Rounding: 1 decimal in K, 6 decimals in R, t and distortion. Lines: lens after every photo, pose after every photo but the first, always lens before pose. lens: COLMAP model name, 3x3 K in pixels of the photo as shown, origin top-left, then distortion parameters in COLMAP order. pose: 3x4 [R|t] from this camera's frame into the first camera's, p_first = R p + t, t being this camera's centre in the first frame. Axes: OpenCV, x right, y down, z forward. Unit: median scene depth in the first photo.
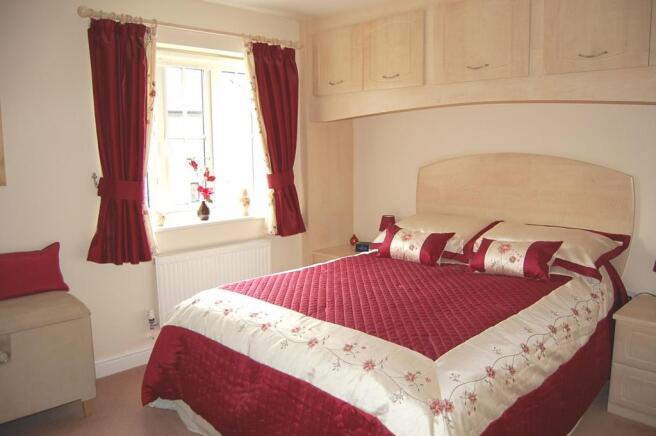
lens RADIAL K [[518.4, 0, 328.0], [0, 518.4, 218.0], [0, 0, 1]] dist [-0.078002, 0.000035]
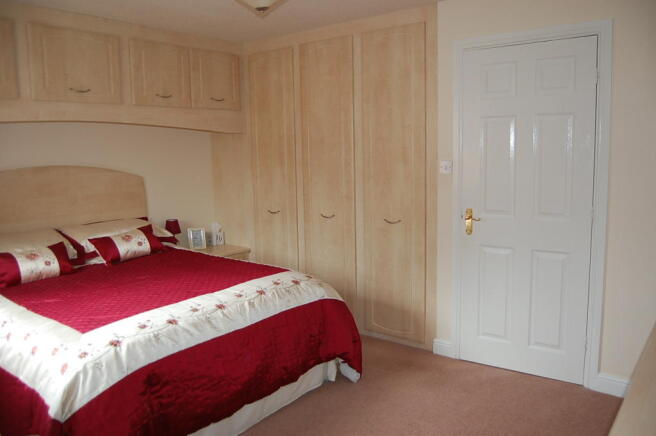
lens RADIAL K [[518.4, 0, 328.0], [0, 518.4, 218.0], [0, 0, 1]] dist [-0.078002, 0.000035]
pose [[-0.110742, -0.116346, 0.987016, -0.937494], [0.158854, 0.978284, 0.133140, -0.077927], [-0.981072, 0.171535, -0.089855, 0.609827]]
